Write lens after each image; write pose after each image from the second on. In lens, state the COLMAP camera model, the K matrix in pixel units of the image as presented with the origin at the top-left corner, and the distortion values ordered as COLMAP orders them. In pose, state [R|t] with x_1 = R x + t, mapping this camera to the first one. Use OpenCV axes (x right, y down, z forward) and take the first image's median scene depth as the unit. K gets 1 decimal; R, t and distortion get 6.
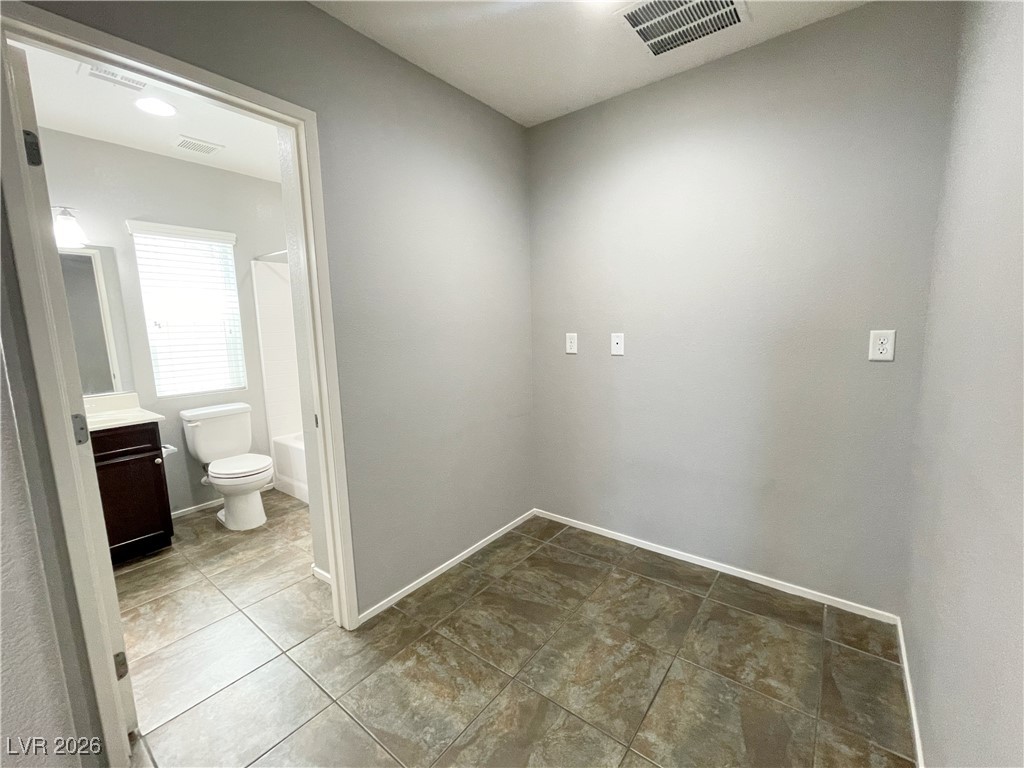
lens RADIAL K [[417.9, 0, 510.1], [0, 417.9, 388.1], [0, 0, 1]] dist [-0.006757, -0.000976]
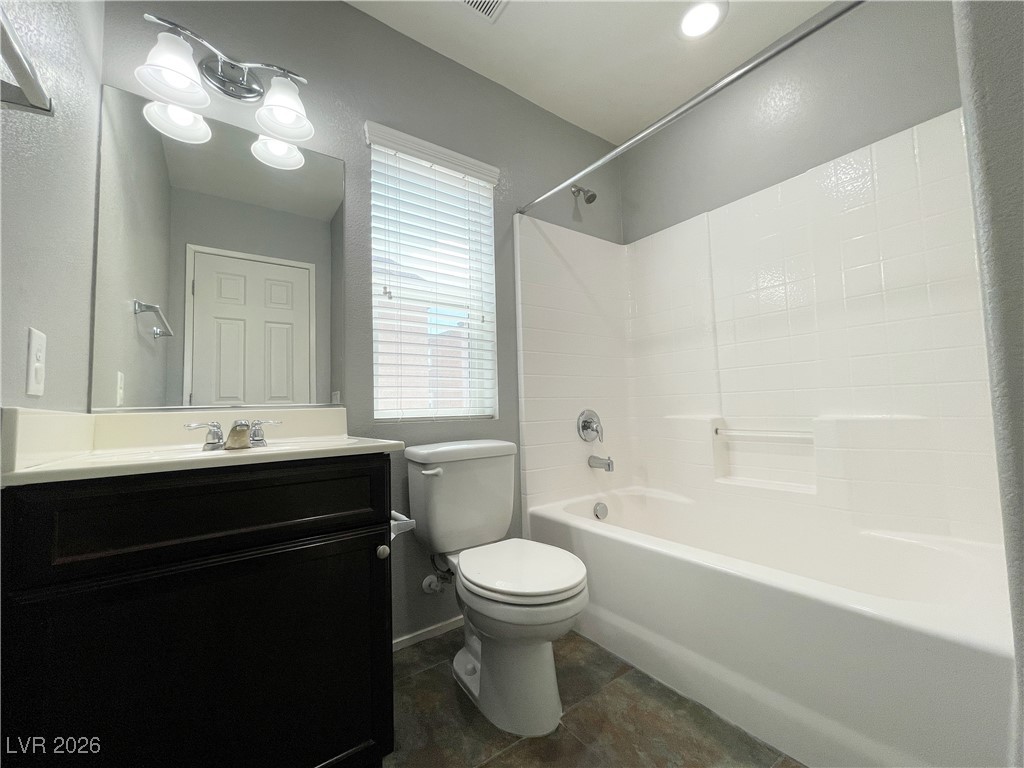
lens RADIAL K [[417.9, 0, 518.1], [0, 417.9, 382.2], [0, 0, 1]] dist [-0.006757, -0.000976]
pose [[0.957984, -0.017711, -0.286273, -0.506132], [-0.037625, 0.981707, -0.186645, 0.070674], [0.284342, 0.189574, 0.939793, 0.523760]]
